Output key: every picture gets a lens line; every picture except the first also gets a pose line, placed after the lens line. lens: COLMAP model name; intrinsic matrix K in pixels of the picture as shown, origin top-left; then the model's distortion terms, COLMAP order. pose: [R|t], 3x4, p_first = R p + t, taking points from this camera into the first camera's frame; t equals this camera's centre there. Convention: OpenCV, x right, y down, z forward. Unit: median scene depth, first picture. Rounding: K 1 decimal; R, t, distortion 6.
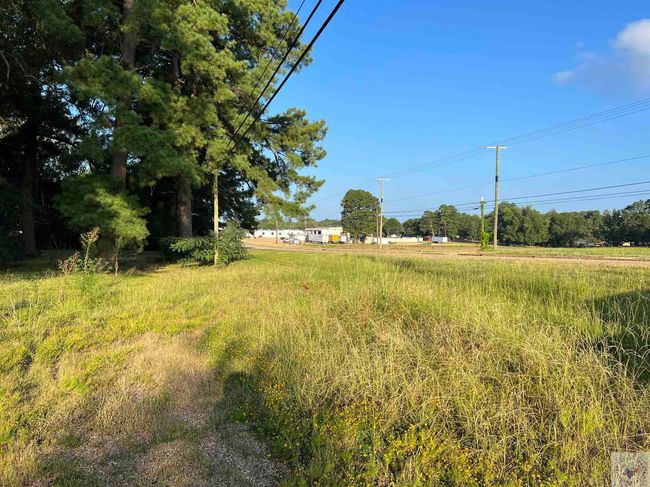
lens RADIAL K [[483.4, 0, 326.3], [0, 483.4, 244.0], [0, 0, 1]] dist [0.057774, -0.064282]
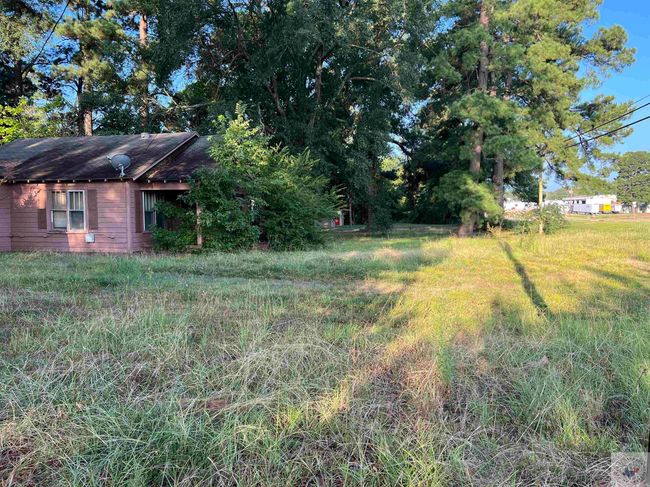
lens RADIAL K [[483.4, 0, 323.7], [0, 483.4, 241.3], [0, 0, 1]] dist [0.057774, -0.064282]
pose [[0.882978, 0.000887, -0.469414, -0.102970], [0.021817, 0.998840, 0.042925, -0.000650], [0.468908, -0.048143, 0.881934, -0.329654]]
